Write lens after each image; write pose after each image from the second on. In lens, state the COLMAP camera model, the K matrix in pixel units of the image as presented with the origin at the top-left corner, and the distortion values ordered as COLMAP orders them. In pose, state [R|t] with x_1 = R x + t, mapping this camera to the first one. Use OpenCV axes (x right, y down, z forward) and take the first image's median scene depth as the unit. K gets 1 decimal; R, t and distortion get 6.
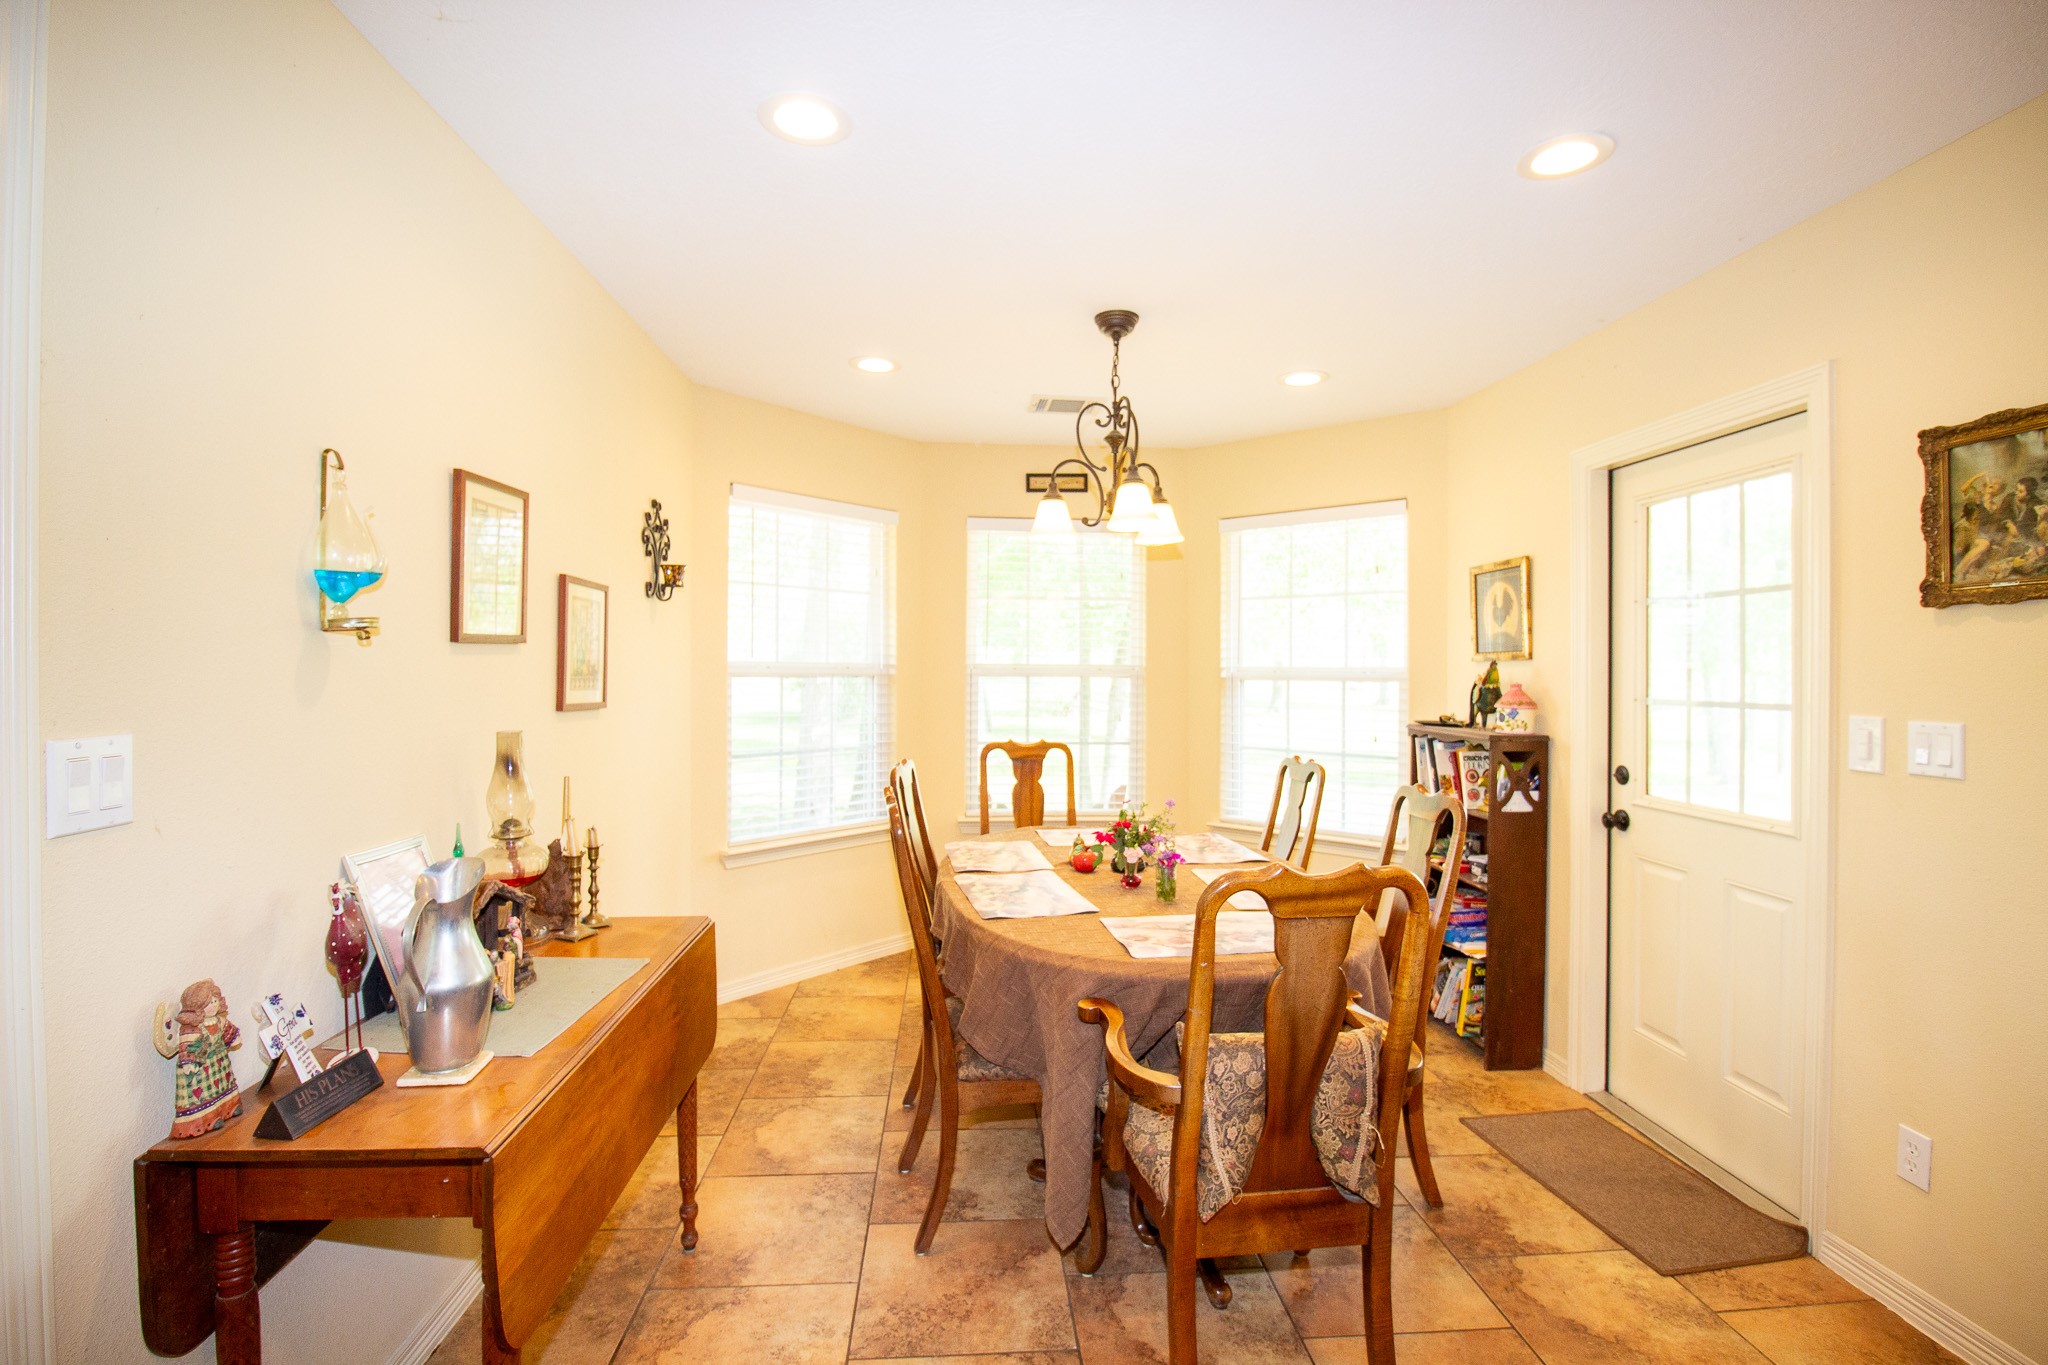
lens RADIAL K [[966.1, 0, 1033.7], [0, 966.1, 682.2], [0, 0, 1]] dist [0.001858, -0.017468]
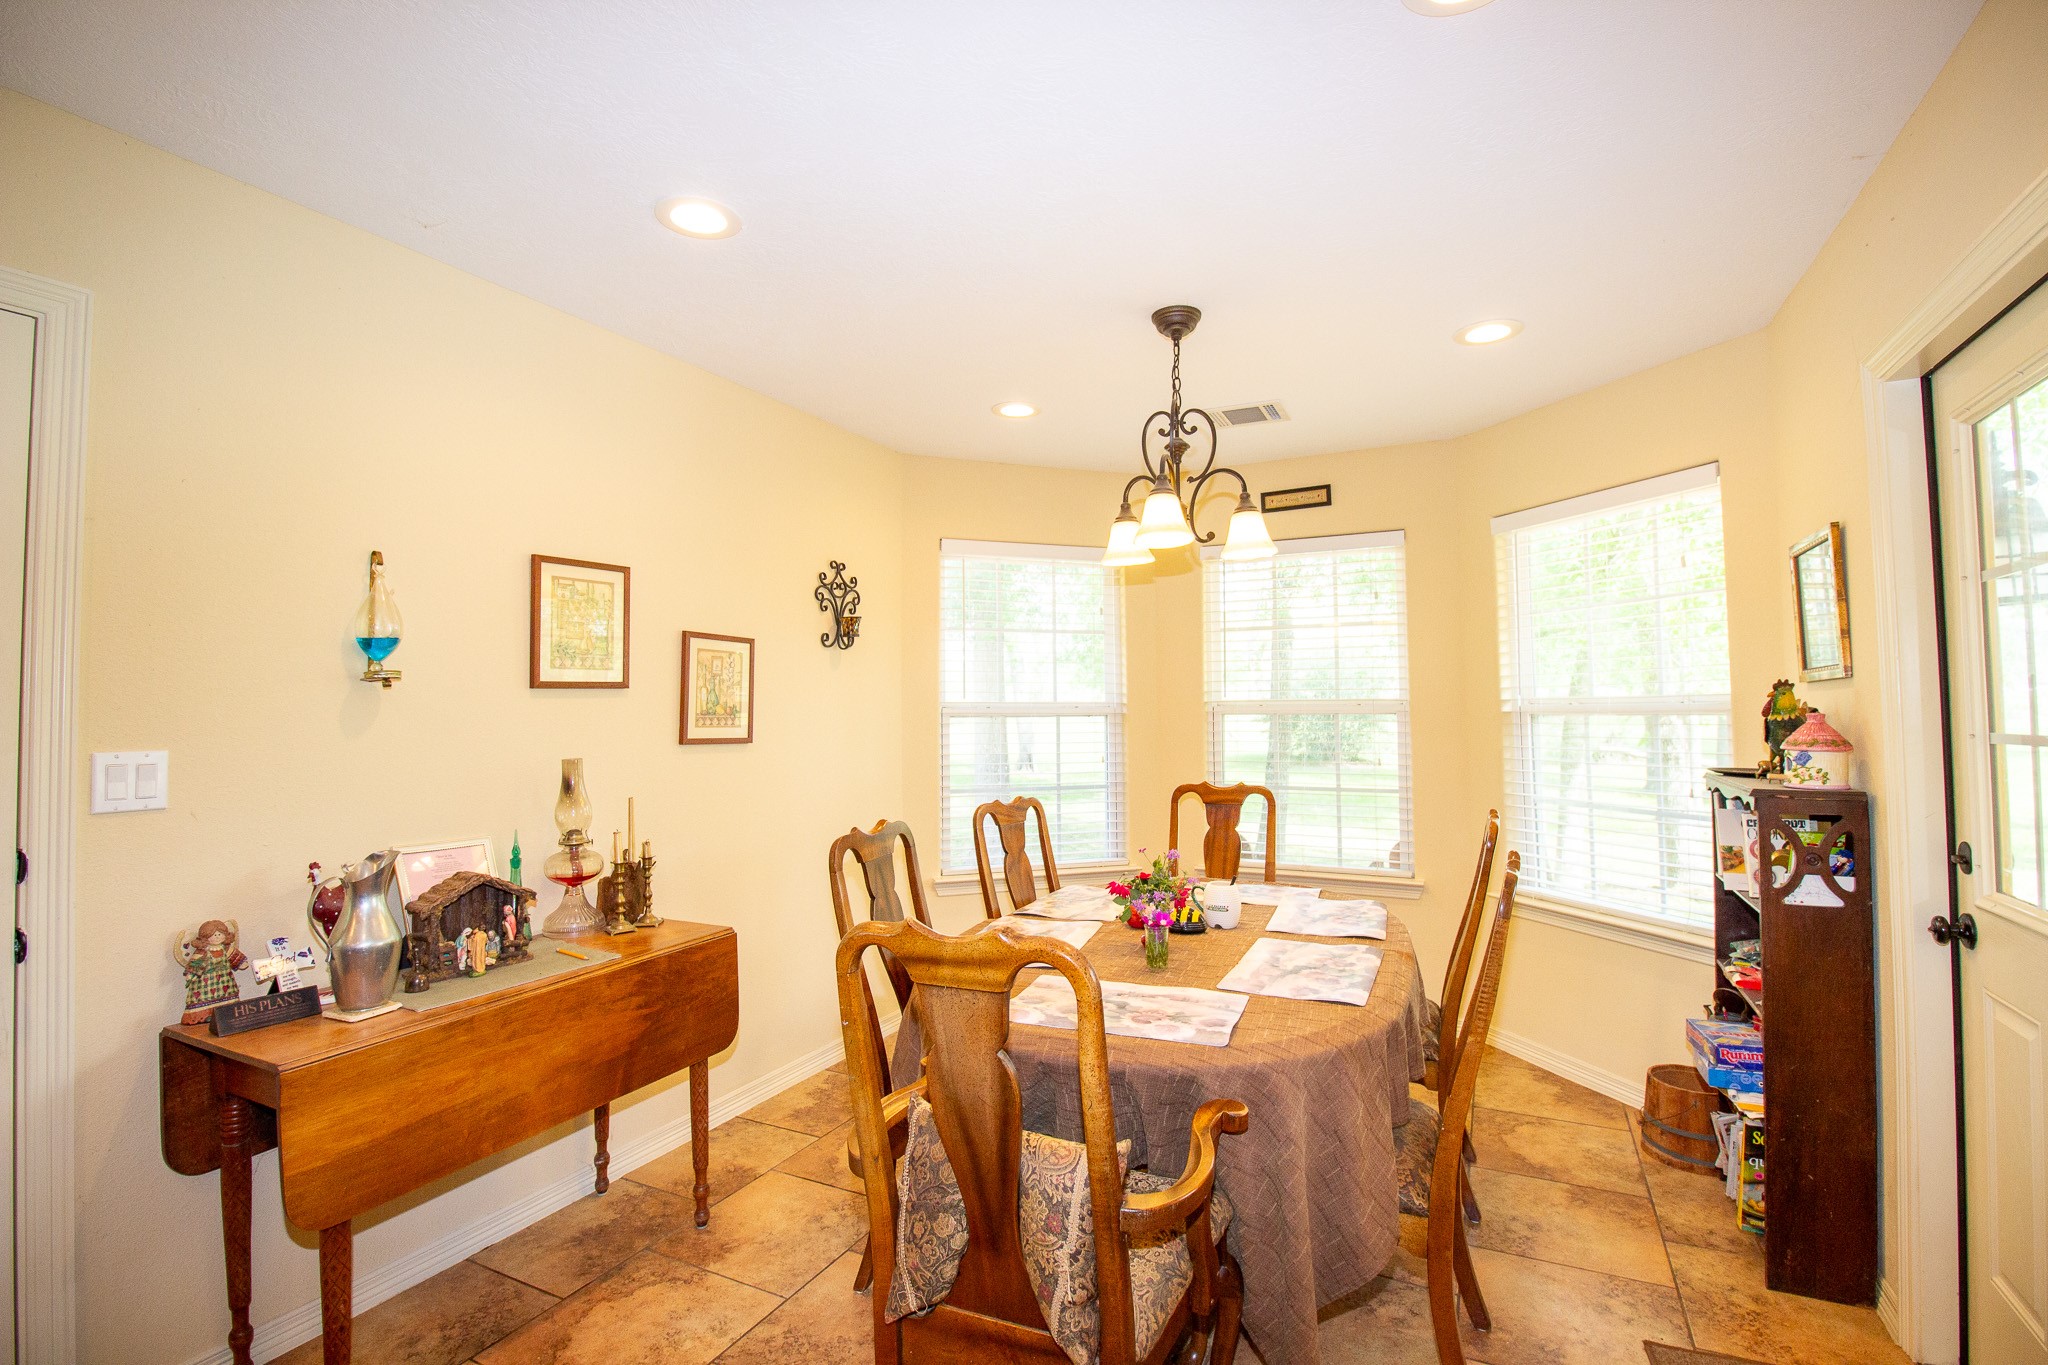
lens RADIAL K [[966.1, 0, 1033.7], [0, 966.1, 682.2], [0, 0, 1]] dist [0.001858, -0.017468]
pose [[0.854602, -0.028823, -0.518482, 0.396062], [0.004802, 0.998854, -0.047613, 0.009346], [0.519261, 0.038200, 0.853762, 0.153655]]
